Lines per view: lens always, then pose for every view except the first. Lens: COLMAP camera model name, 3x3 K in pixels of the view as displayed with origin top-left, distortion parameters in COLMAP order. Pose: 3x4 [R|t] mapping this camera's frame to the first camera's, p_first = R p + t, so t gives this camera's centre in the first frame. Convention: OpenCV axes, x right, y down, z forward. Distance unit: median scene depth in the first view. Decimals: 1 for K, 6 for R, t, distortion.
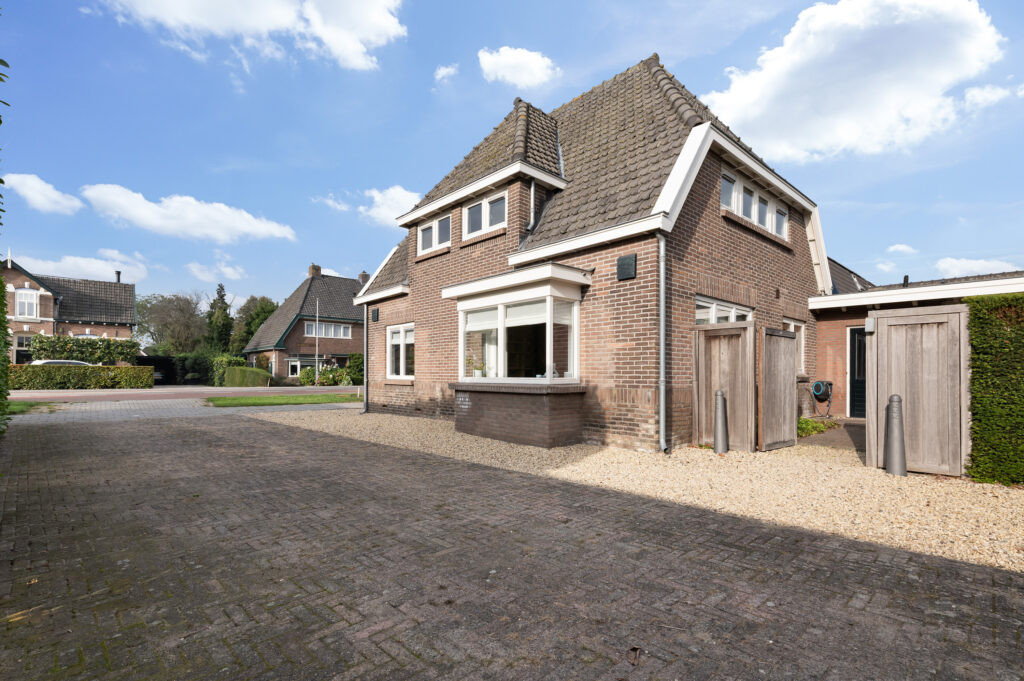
lens RADIAL K [[475.3, 0, 513.6], [0, 475.3, 375.7], [0, 0, 1]] dist [0.000903, 0.000090]
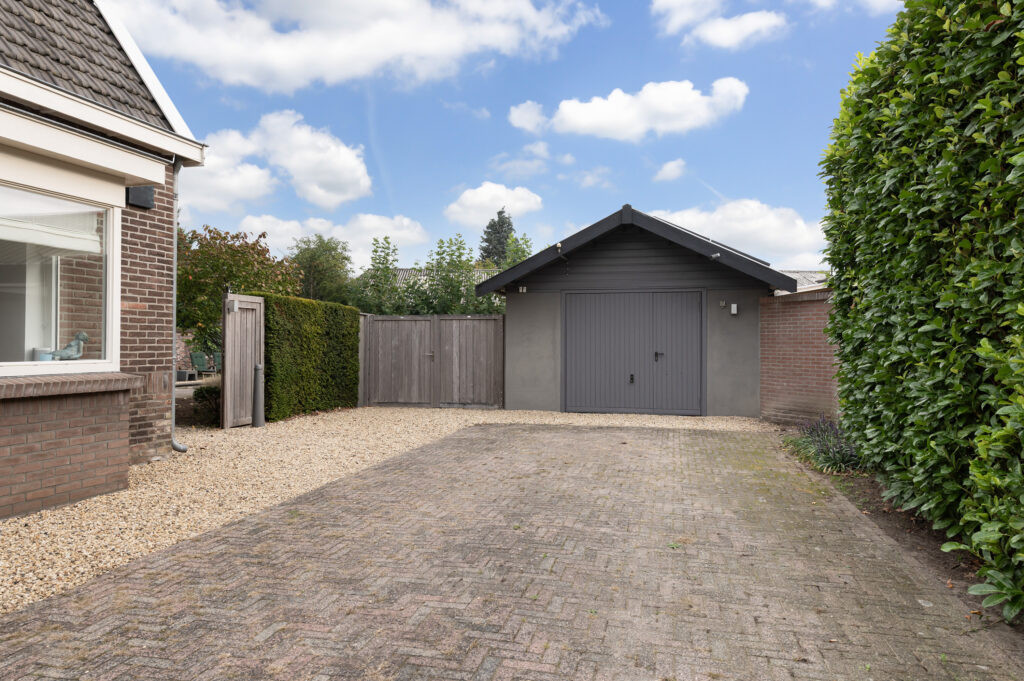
lens RADIAL K [[710.5, 0, 512.0], [0, 710.5, 340.5], [0, 0, 1]] dist [-0.000817, 0.000185]
pose [[-0.531636, -0.000859, 0.846972, -0.891988], [-0.004707, 0.999987, -0.001940, -0.018434], [-0.846960, -0.005018, -0.531633, 1.107833]]
